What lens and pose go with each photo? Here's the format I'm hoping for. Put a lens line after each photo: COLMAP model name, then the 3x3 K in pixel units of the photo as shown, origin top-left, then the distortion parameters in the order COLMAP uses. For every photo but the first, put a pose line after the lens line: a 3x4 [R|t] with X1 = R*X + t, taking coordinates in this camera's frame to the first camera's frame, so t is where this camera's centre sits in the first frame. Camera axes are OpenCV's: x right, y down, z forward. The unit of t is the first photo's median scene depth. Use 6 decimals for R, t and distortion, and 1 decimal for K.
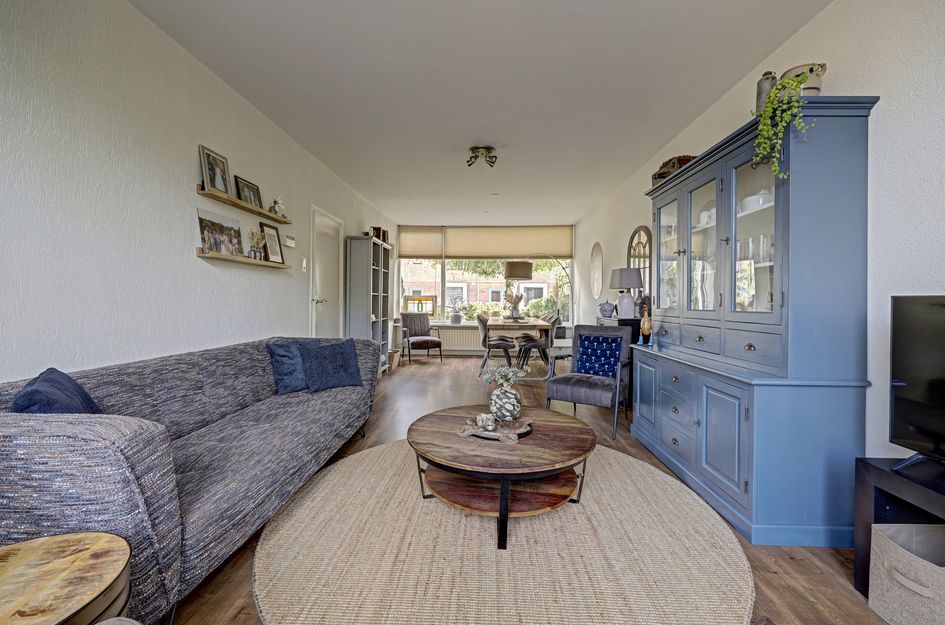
lens RADIAL K [[384.1, 0, 472.8], [0, 384.1, 303.5], [0, 0, 1]] dist [-0.001317, 0.000047]
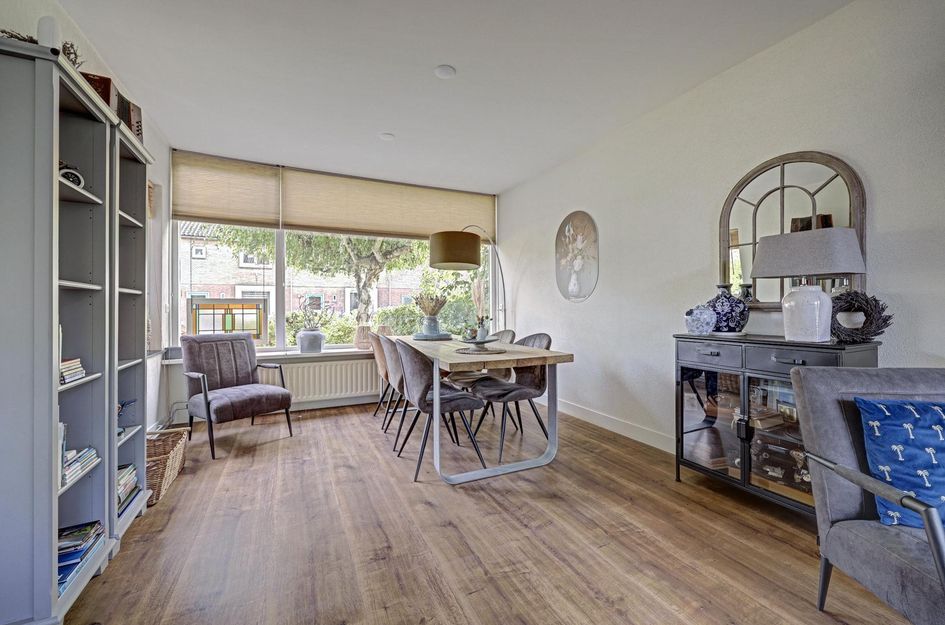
lens RADIAL K [[384.1, 0, 478.2], [0, 384.1, 309.5], [0, 0, 1]] dist [-0.001317, 0.000047]
pose [[0.881146, -0.013343, 0.472657, -0.095783], [0.014975, 0.999888, 0.000310, -0.002131], [-0.472608, 0.006805, 0.881246, 0.449327]]
